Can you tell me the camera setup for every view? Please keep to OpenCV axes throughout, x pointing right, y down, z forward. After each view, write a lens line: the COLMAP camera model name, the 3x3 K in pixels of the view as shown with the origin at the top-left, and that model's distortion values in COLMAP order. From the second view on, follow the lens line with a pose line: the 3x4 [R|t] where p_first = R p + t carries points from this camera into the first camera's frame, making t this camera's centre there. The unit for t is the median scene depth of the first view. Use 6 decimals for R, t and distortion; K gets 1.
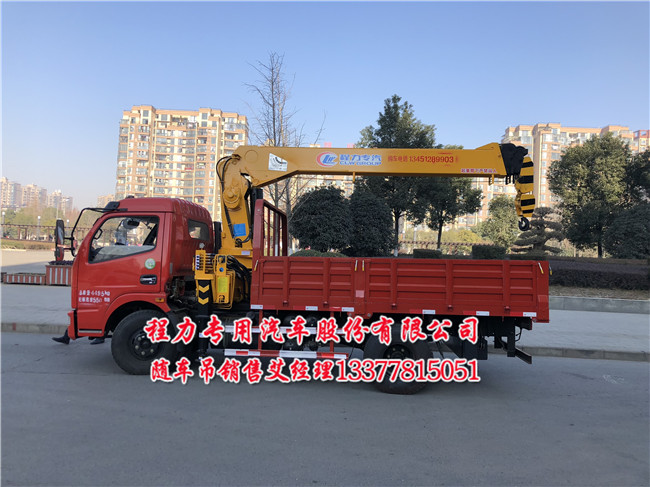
lens RADIAL K [[528.4, 0, 323.9], [0, 528.4, 233.9], [0, 0, 1]] dist [0.027914, -0.009992]
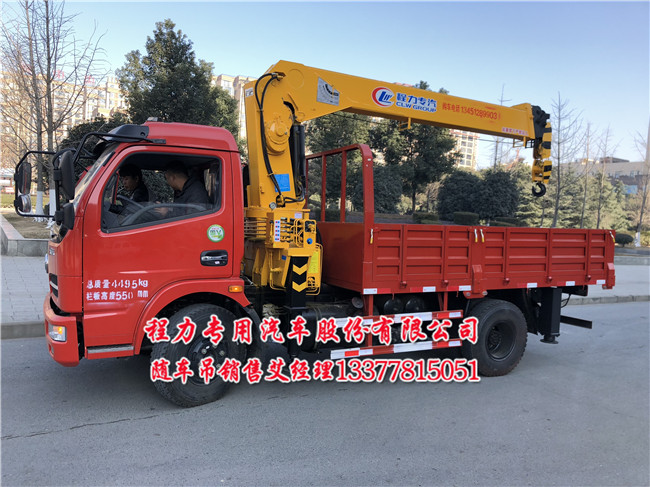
lens RADIAL K [[533.2, 0, 327.0], [0, 533.2, 246.2], [0, 0, 1]] dist [0.012934, -0.005124]
pose [[0.838714, -0.018864, 0.544246, -0.181218], [-0.047270, 0.993106, 0.107267, -0.000660], [-0.542517, -0.115692, 0.832040, 0.129831]]
